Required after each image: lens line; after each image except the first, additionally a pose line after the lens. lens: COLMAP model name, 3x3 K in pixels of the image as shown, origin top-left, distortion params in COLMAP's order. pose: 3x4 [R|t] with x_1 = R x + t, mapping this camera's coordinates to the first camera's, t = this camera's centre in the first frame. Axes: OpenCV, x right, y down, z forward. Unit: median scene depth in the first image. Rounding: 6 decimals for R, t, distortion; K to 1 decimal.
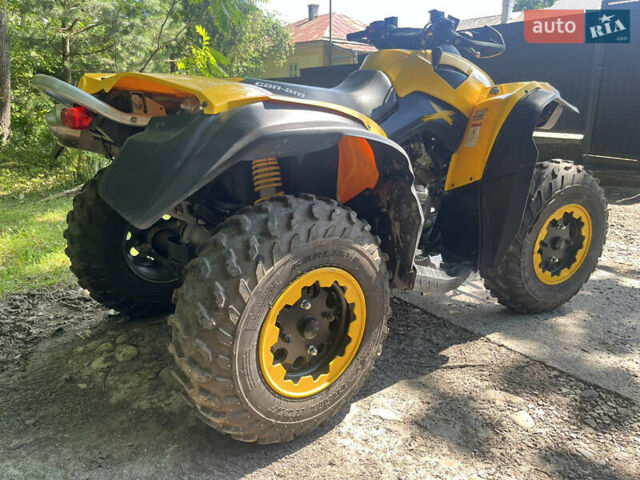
lens RADIAL K [[484.3, 0, 318.8], [0, 484.3, 238.5], [0, 0, 1]] dist [0.052271, -0.080011]
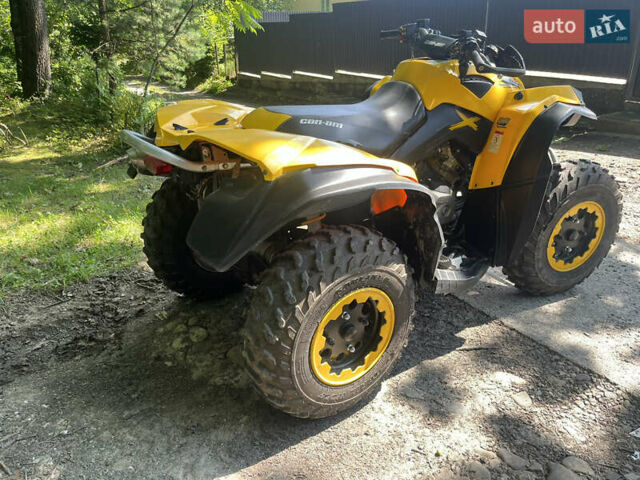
lens RADIAL K [[484.3, 0, 317.7], [0, 484.3, 240.1], [0, 0, 1]] dist [0.052271, -0.080011]
pose [[0.997431, -0.005338, -0.071439, -0.007274], [0.015520, 0.989638, 0.142743, -0.205244], [0.069937, -0.143485, 0.987178, -0.187835]]
